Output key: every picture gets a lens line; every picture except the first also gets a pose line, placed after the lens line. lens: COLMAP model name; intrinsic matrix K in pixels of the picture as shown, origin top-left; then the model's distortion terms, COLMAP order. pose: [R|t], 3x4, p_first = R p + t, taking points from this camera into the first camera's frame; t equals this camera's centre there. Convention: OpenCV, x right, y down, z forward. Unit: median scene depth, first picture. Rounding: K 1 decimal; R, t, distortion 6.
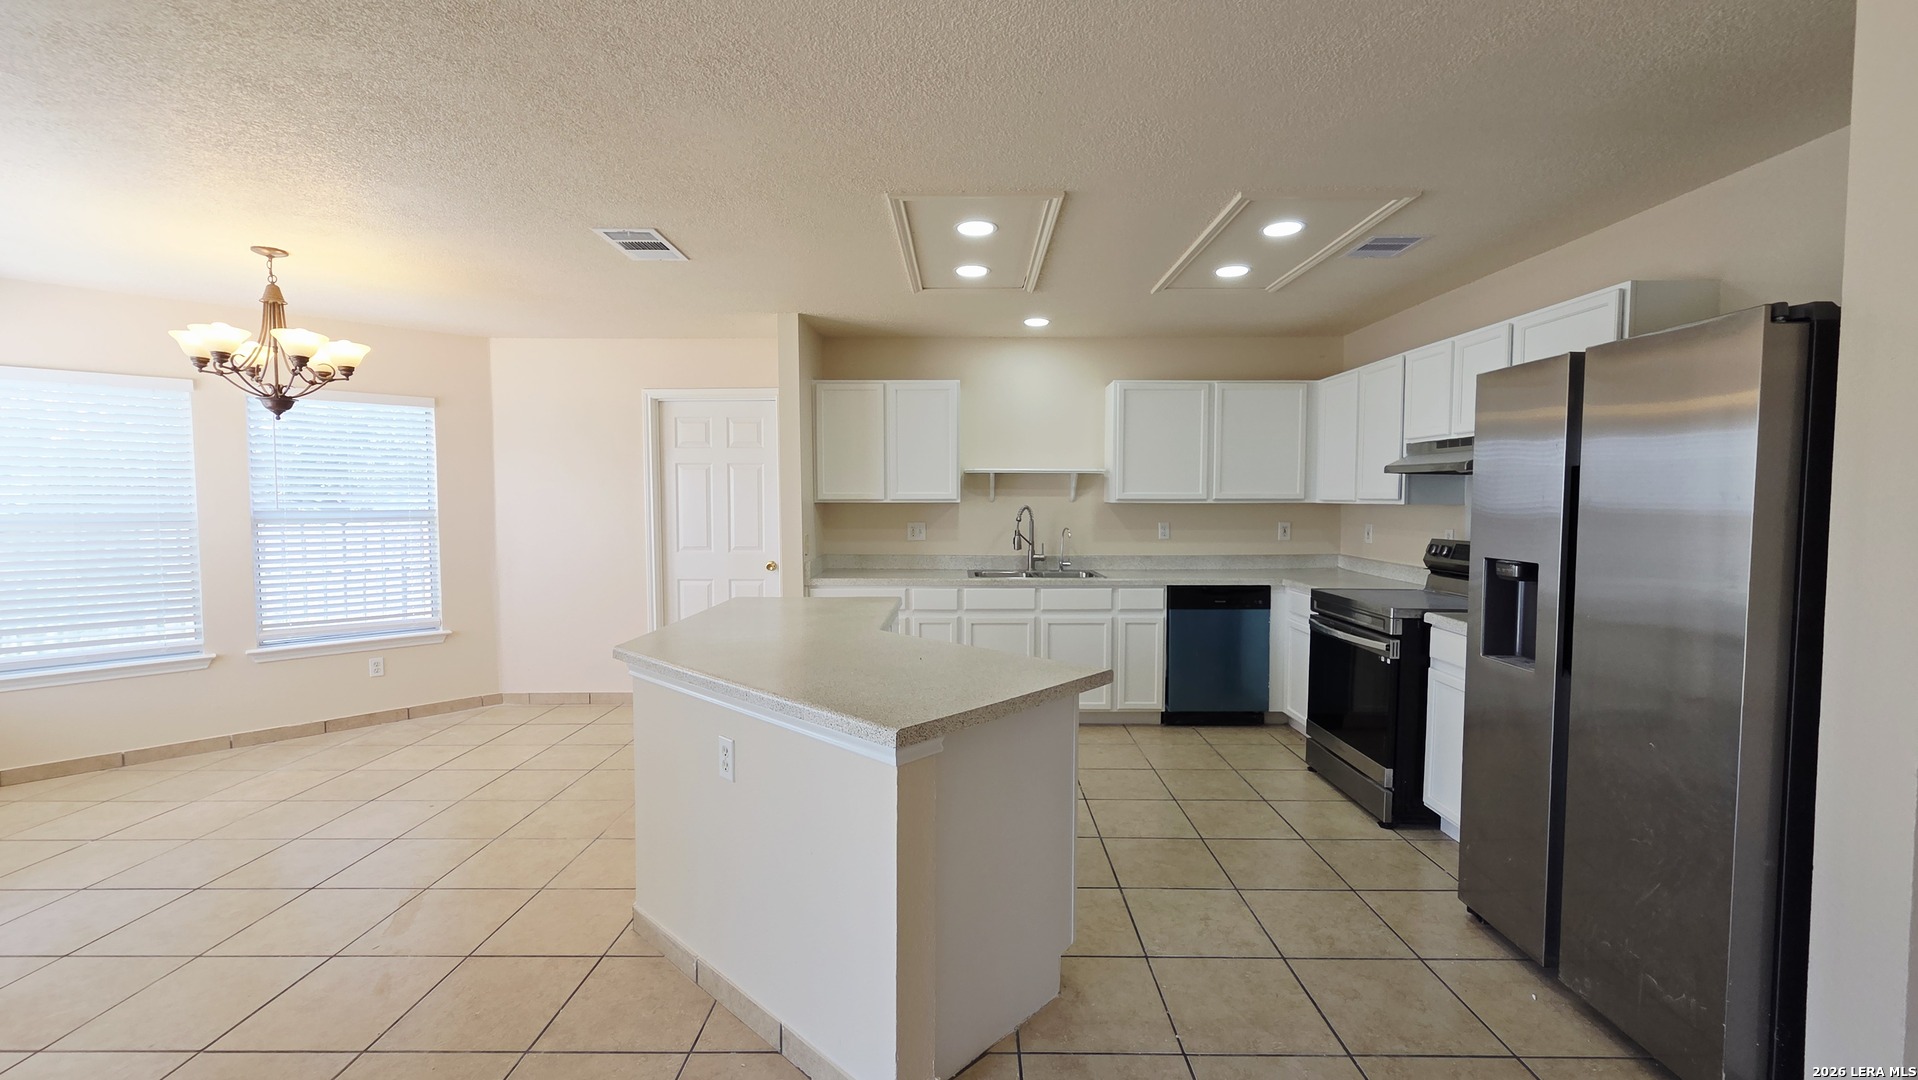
lens RADIAL K [[784.6, 0, 962.9], [0, 784.6, 538.3], [0, 0, 1]] dist [-0.000144, 0.000038]
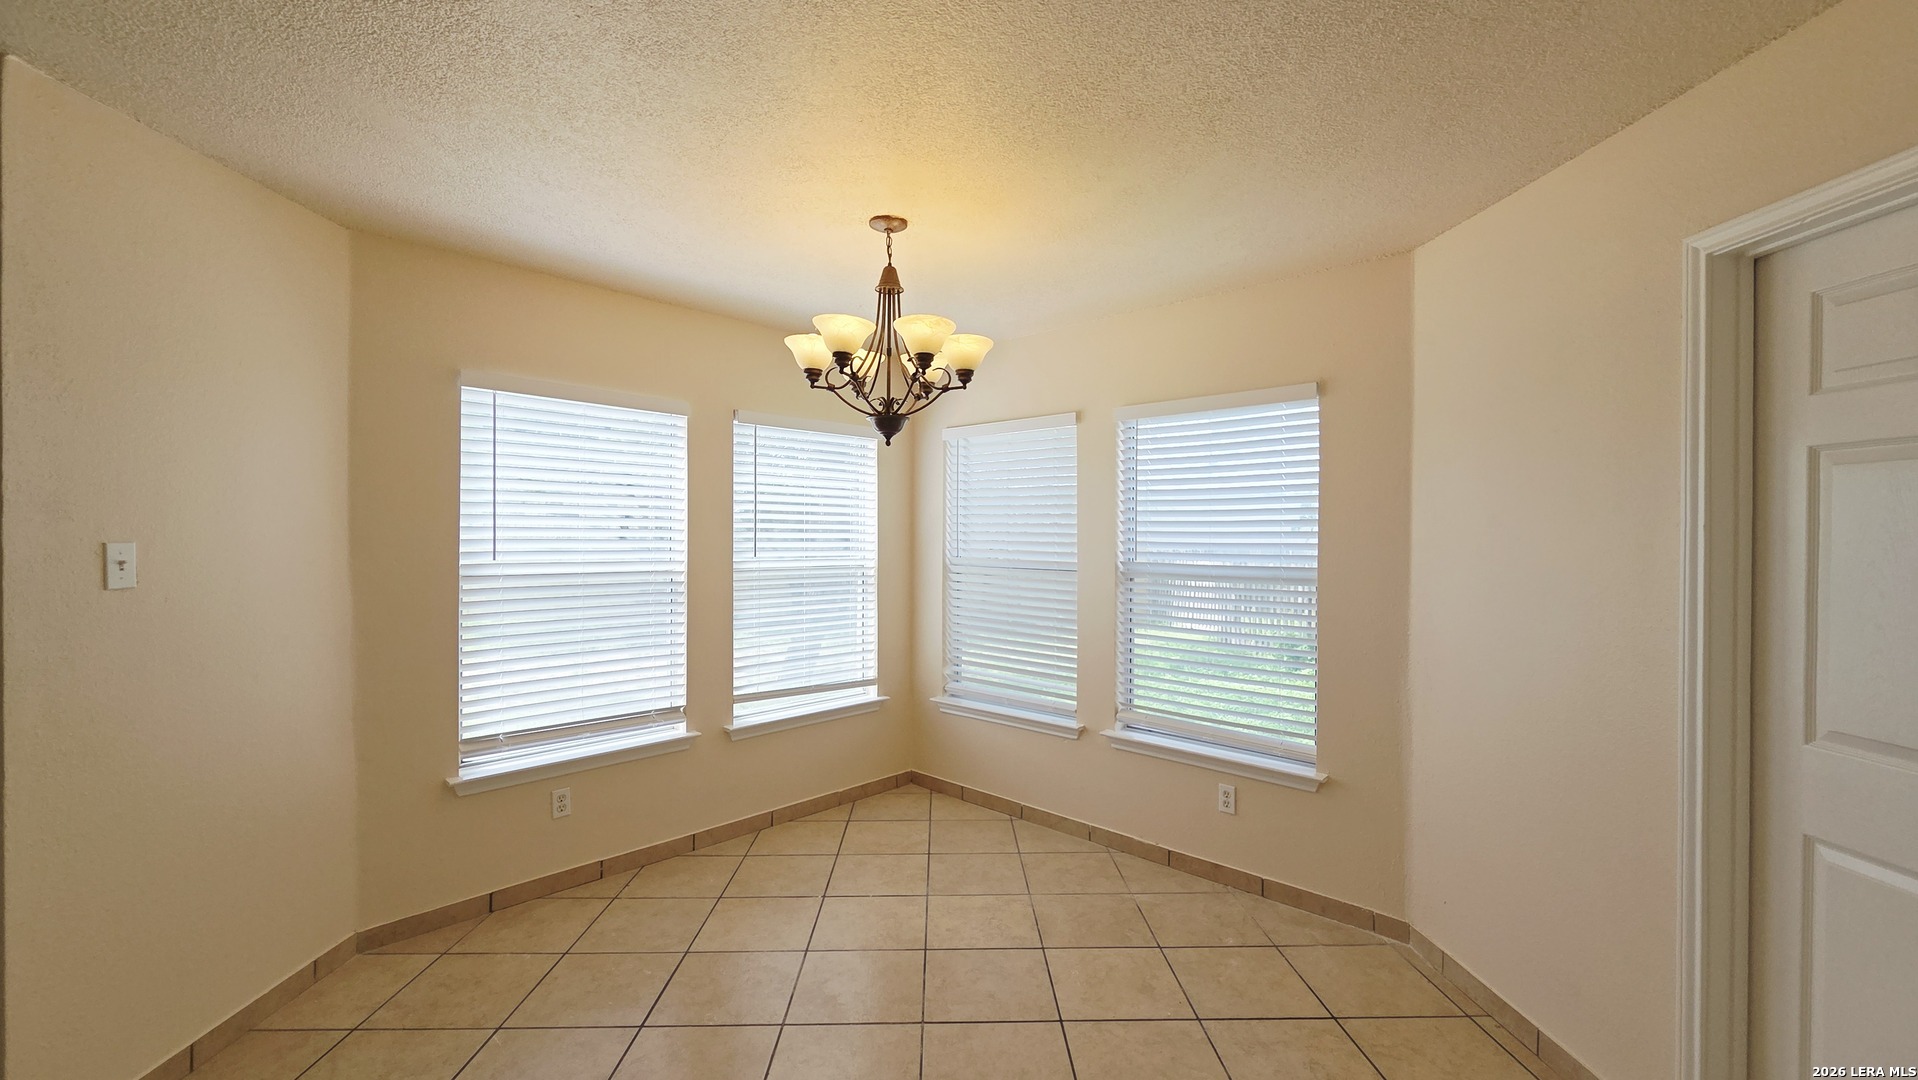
lens RADIAL K [[789.9, 0, 966.4], [0, 789.9, 543.0], [0, 0, 1]] dist [0.019831, 0.000018]
pose [[0.029309, 0.008474, -0.999534, -0.077053], [-0.057421, 0.998327, 0.006780, -0.047315], [0.997920, 0.057196, 0.029746, 0.757240]]
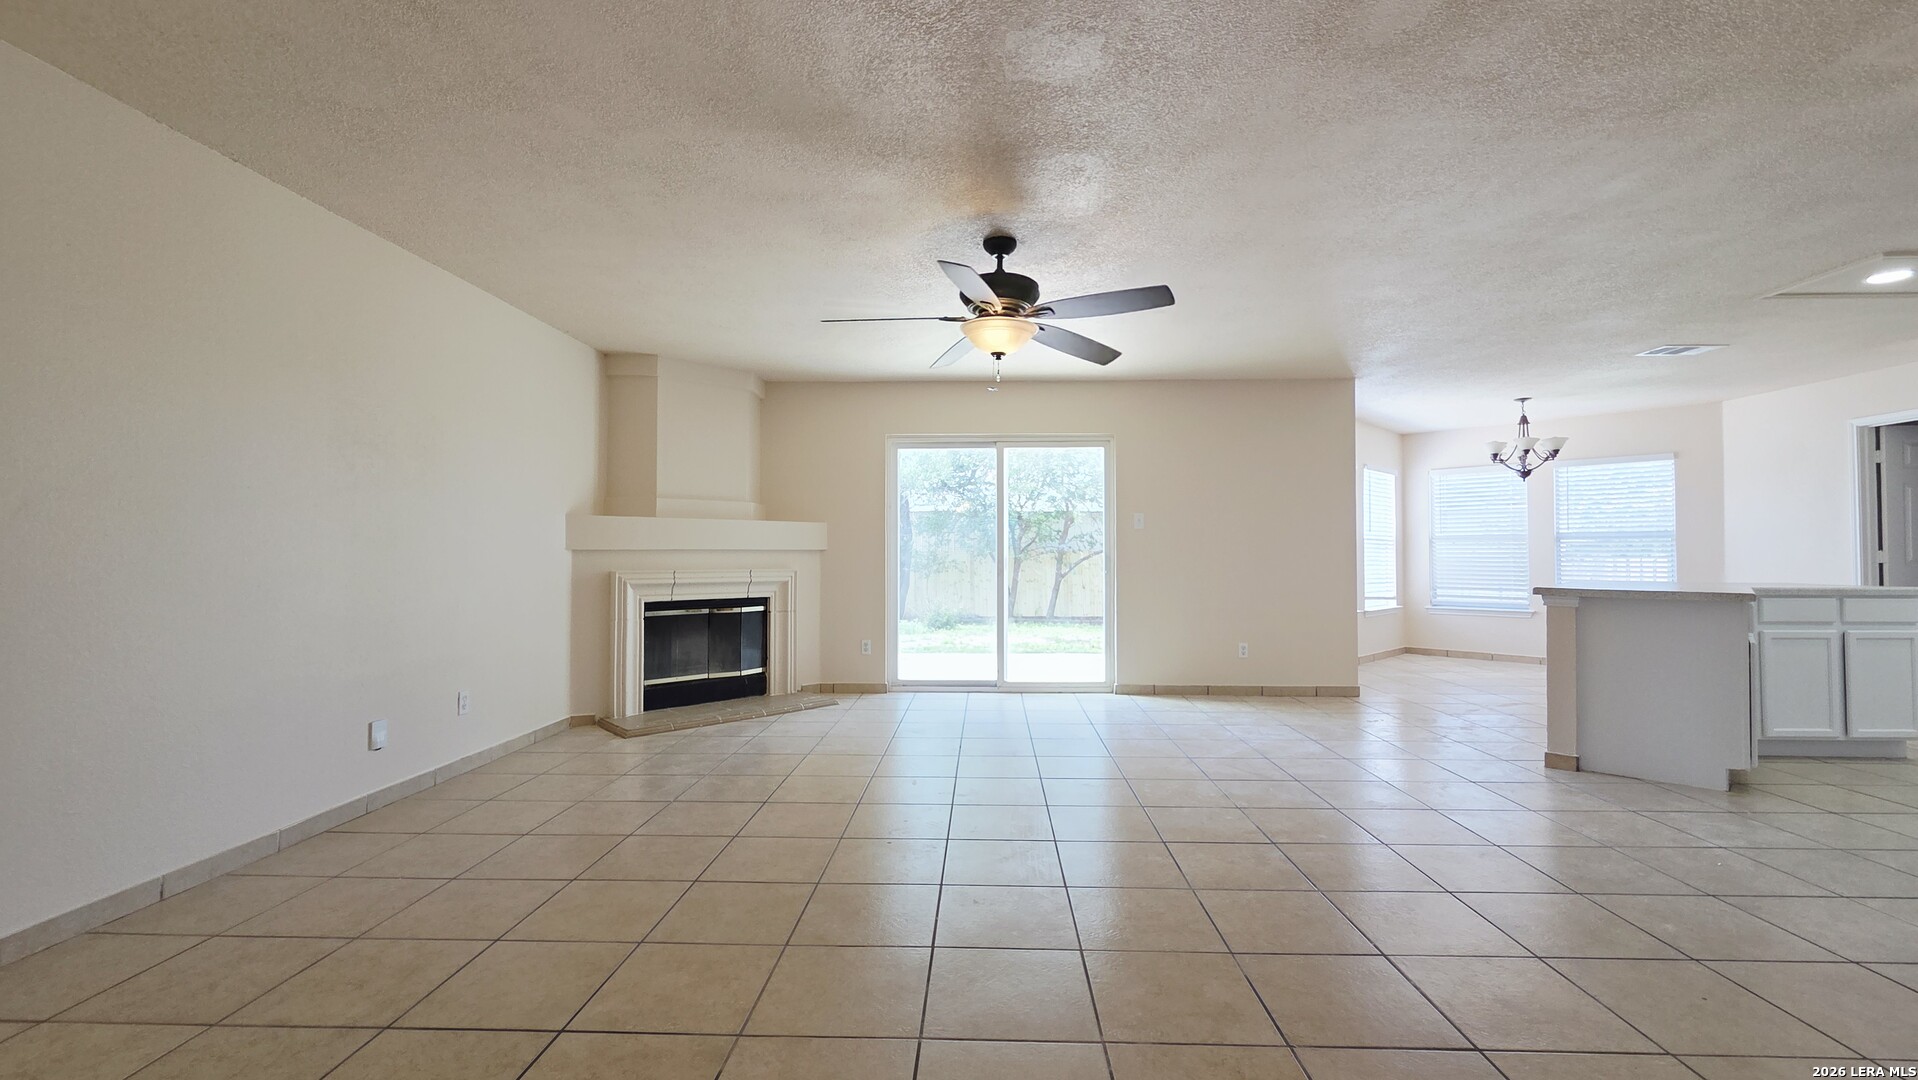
lens RADIAL K [[784.6, 0, 962.9], [0, 784.6, 538.3], [0, 0, 1]] dist [-0.000144, 0.000038]
pose [[-0.026719, -0.020291, -0.999437, 0.831549], [-0.051027, 0.998518, -0.018909, 0.074952], [0.998340, 0.050493, -0.027715, -0.262116]]
